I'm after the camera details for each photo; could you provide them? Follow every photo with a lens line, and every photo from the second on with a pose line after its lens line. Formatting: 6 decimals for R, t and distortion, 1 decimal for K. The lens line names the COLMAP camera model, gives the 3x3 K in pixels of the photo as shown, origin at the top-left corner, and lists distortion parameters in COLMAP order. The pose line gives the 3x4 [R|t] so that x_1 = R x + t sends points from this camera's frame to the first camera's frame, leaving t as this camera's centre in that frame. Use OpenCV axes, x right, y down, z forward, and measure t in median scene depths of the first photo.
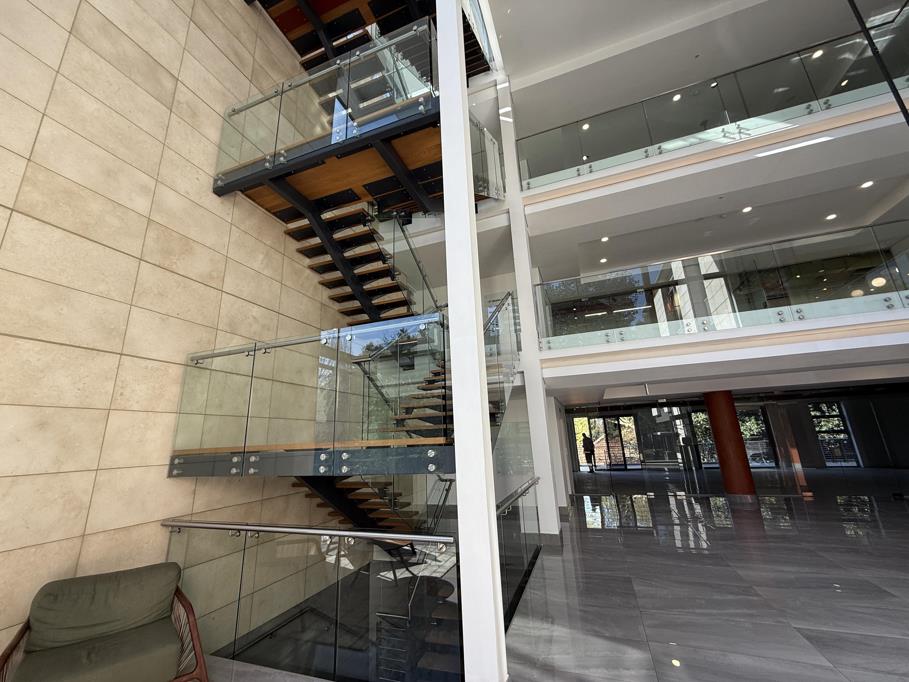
lens RADIAL K [[362.2, 0, 451.5], [0, 362.2, 341.3], [0, 0, 1]] dist [0.000599, 0.000707]
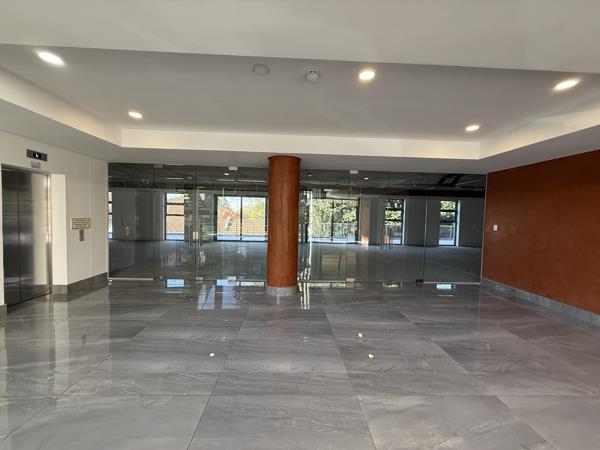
lens RADIAL K [[239.1, 0, 298.9], [0, 239.1, 226.3], [0, 0, 1]] dist [0.000599, 0.000707]
pose [[0.918351, 0.050151, 0.392577, 0.836001], [-0.167678, 0.947816, 0.271164, 0.196700], [-0.358492, -0.314850, 0.878836, 0.750798]]
